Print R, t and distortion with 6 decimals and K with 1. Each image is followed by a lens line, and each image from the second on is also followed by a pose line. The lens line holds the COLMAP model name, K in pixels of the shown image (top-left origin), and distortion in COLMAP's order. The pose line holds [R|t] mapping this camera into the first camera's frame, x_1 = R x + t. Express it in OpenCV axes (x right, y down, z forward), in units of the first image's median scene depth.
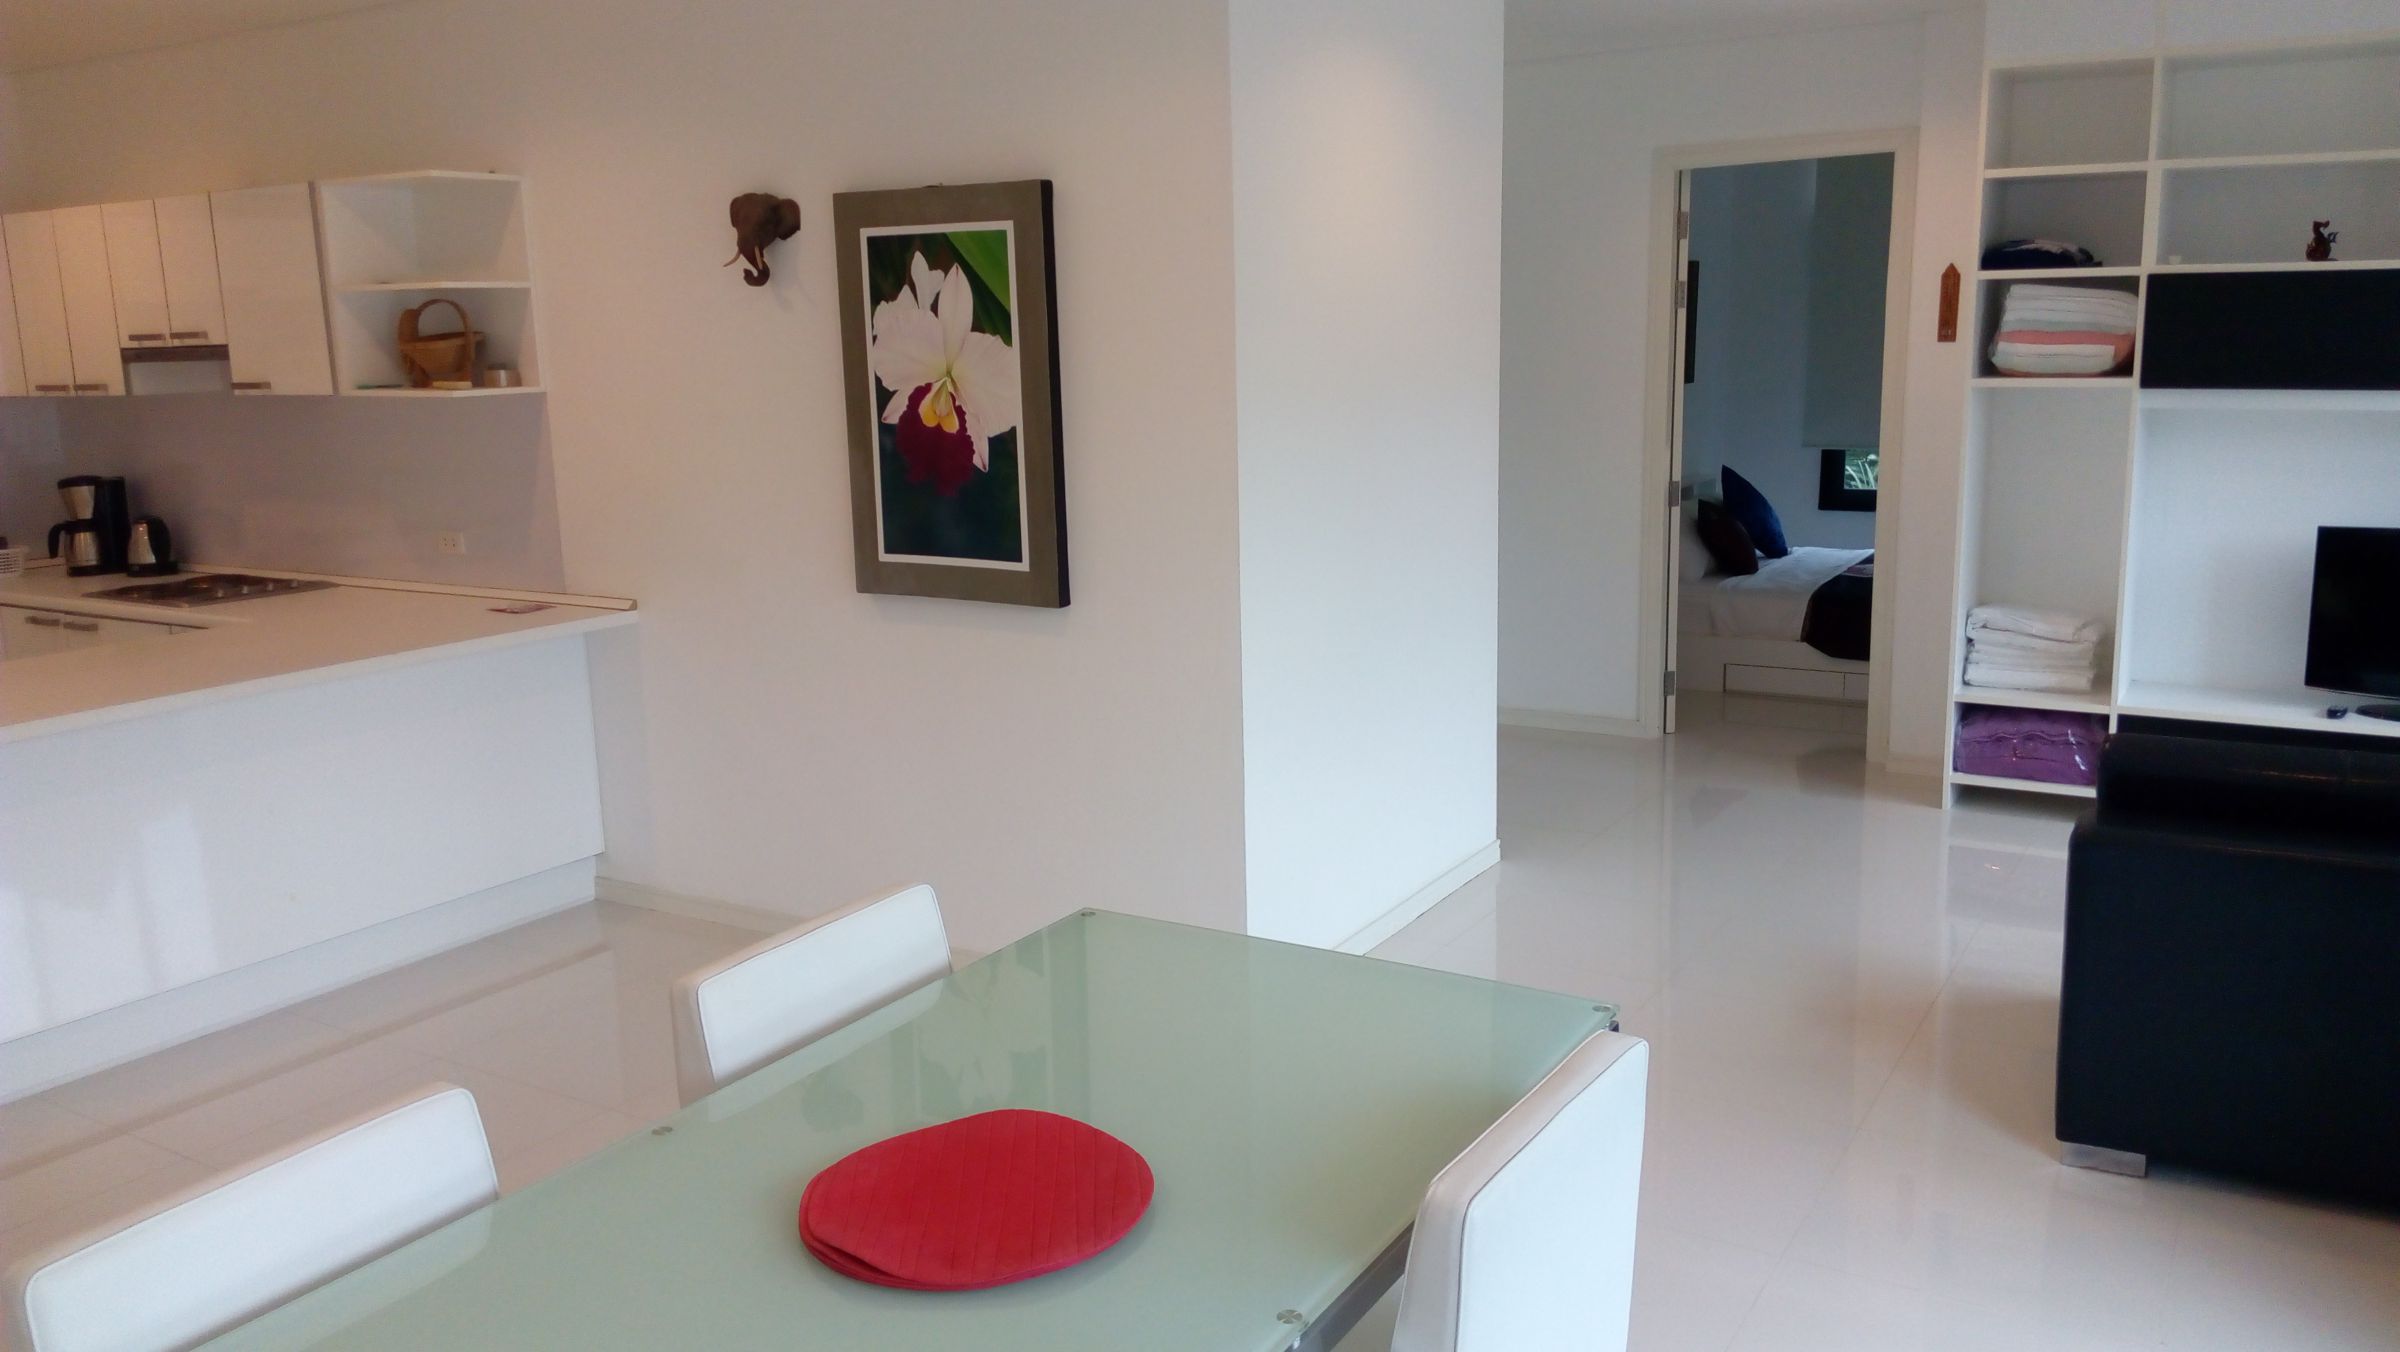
lens RADIAL K [[1791.6, 0, 1200.0], [0, 1791.6, 676.0], [0, 0, 1]] dist [0.094956, -0.168677]
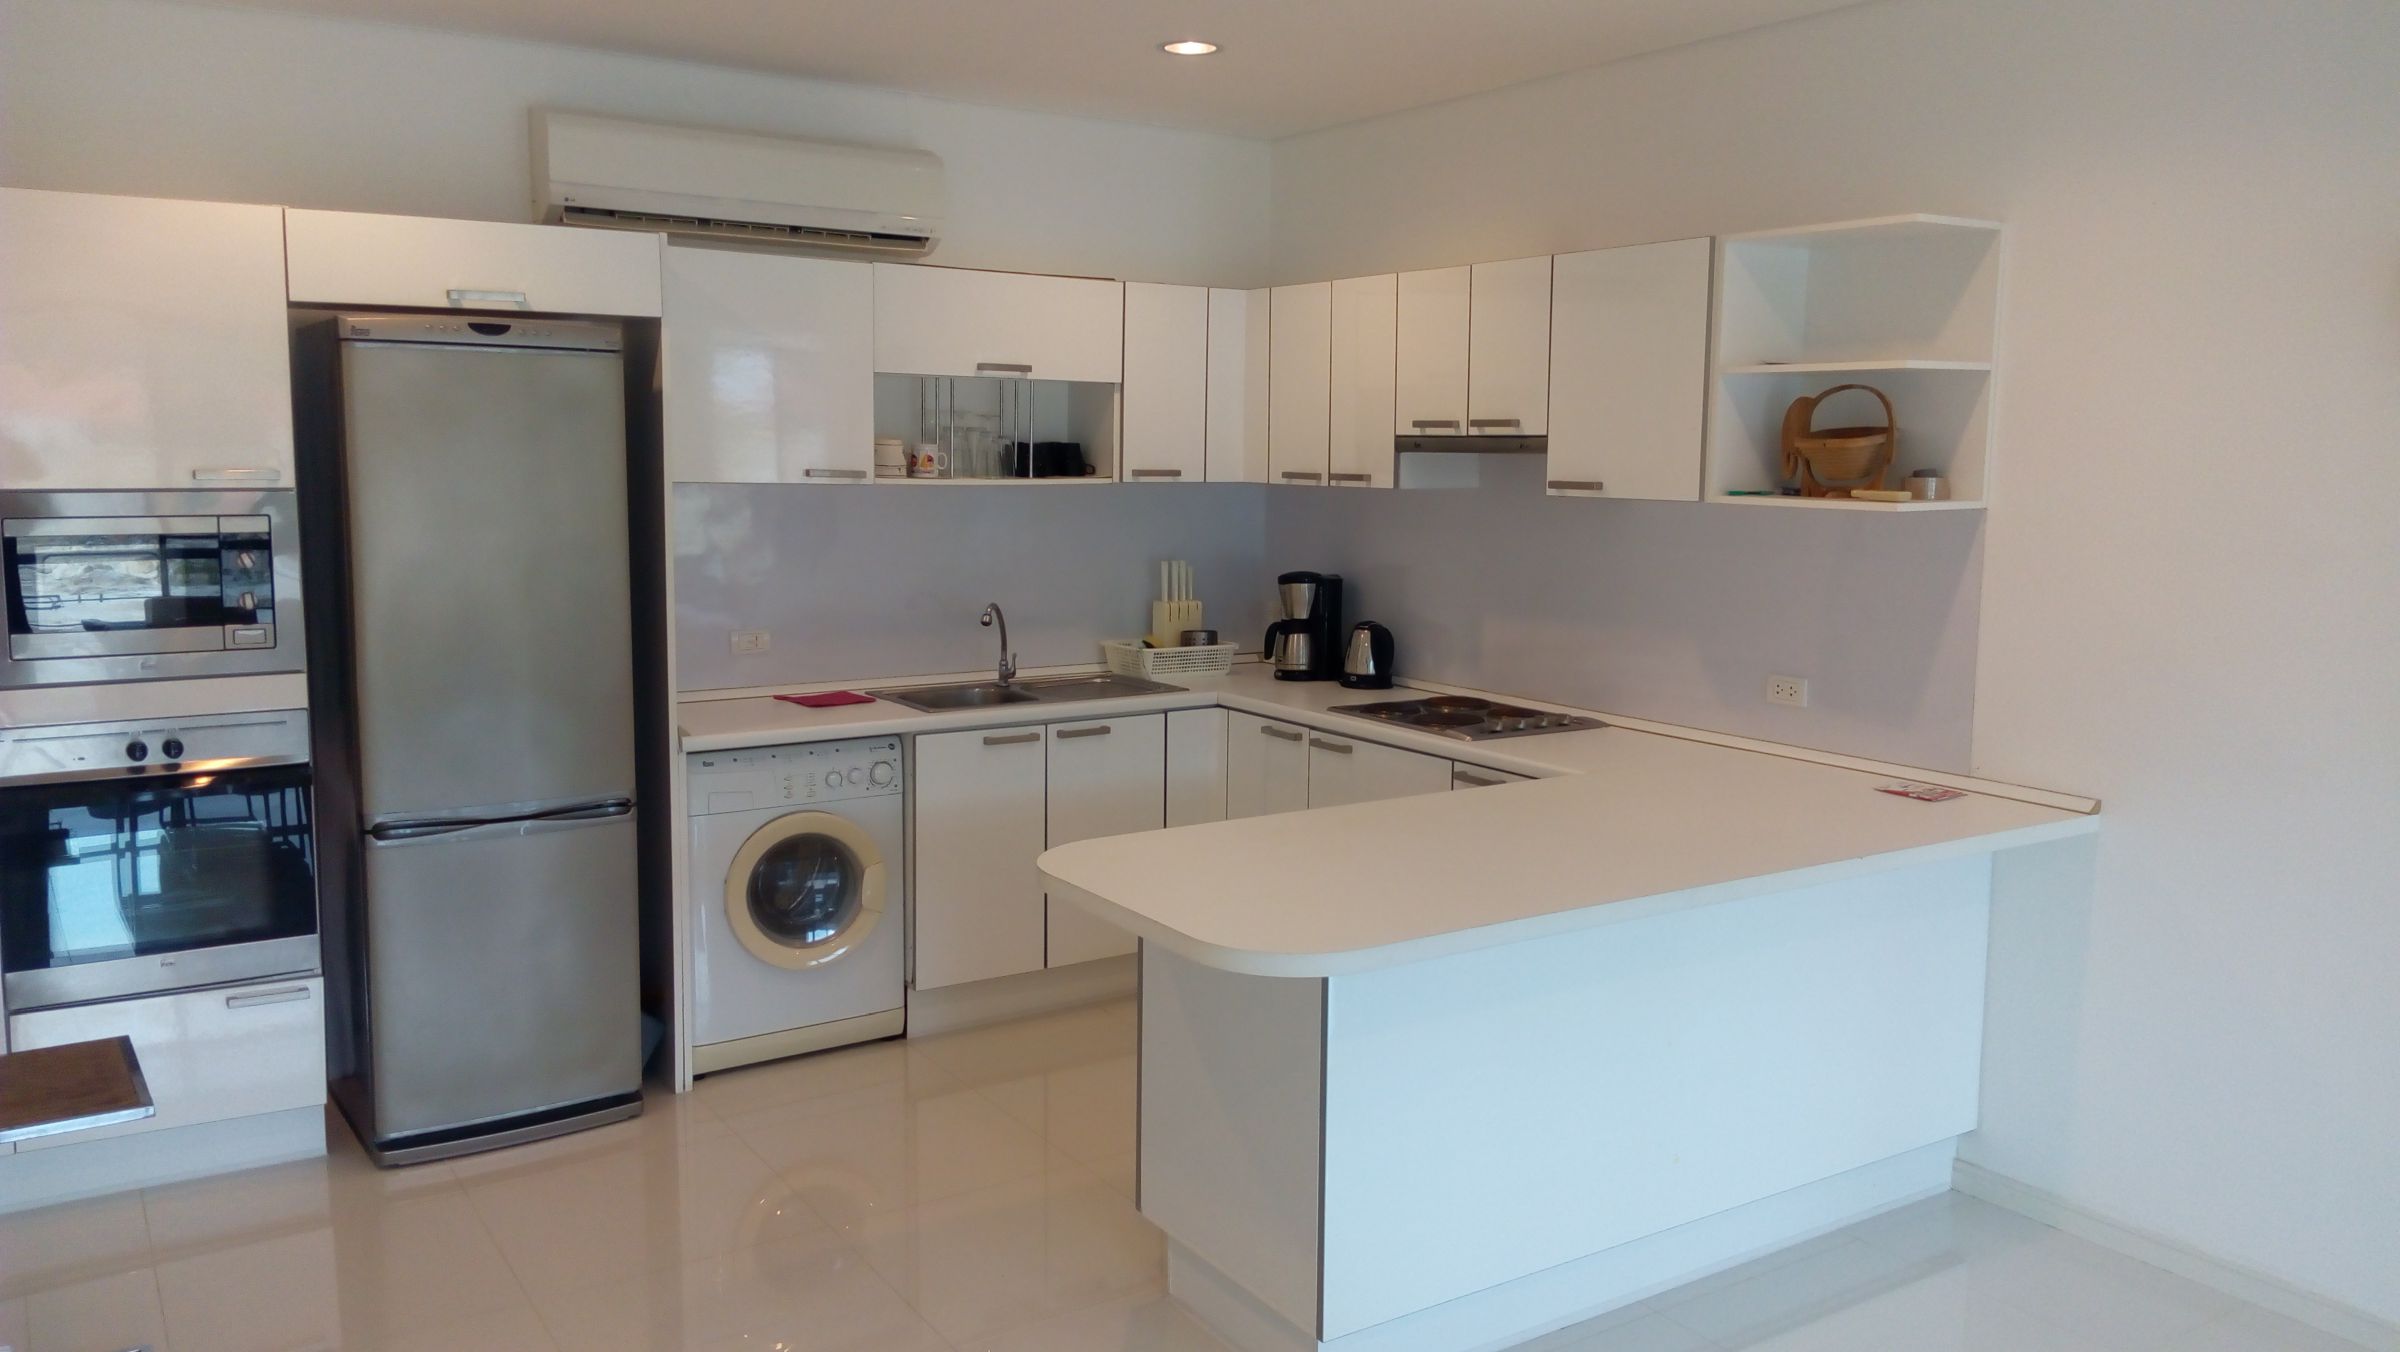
lens RADIAL K [[1791.6, 0, 1200.0], [0, 1791.6, 676.0], [0, 0, 1]] dist [0.094956, -0.168677]
pose [[0.903189, 0.088068, -0.420112, -0.347972], [-0.111795, 0.993211, -0.032140, -0.029098], [0.414429, 0.075995, 0.906903, 0.199779]]
